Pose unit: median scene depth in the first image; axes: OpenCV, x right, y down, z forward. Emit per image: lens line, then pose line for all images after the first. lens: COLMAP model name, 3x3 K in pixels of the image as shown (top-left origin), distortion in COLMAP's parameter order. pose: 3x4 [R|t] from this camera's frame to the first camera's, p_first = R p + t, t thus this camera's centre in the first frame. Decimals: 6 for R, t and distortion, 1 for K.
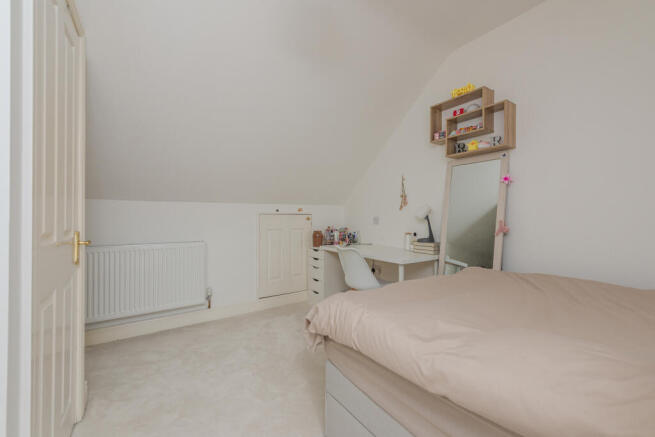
lens RADIAL K [[266.8, 0, 327.5], [0, 266.8, 218.5], [0, 0, 1]] dist [0.001410, 0.000137]
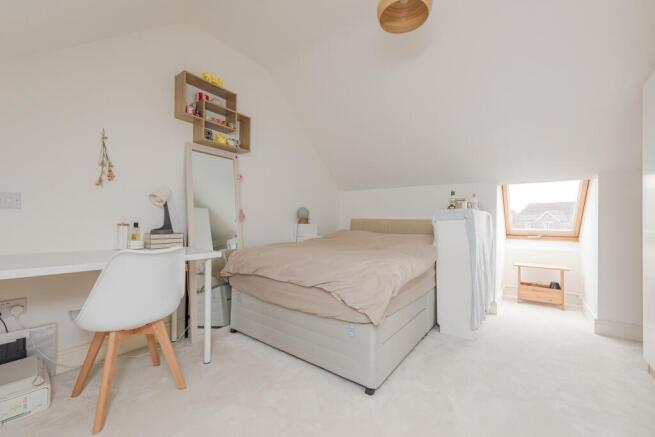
lens RADIAL K [[266.8, 0, 327.5], [0, 266.8, 218.5], [0, 0, 1]] dist [0.001410, 0.000137]
pose [[-0.330752, 0.005564, 0.943701, -0.490852], [-0.007900, 0.999931, -0.008664, 0.044183], [-0.943684, -0.010321, -0.330686, 0.753876]]
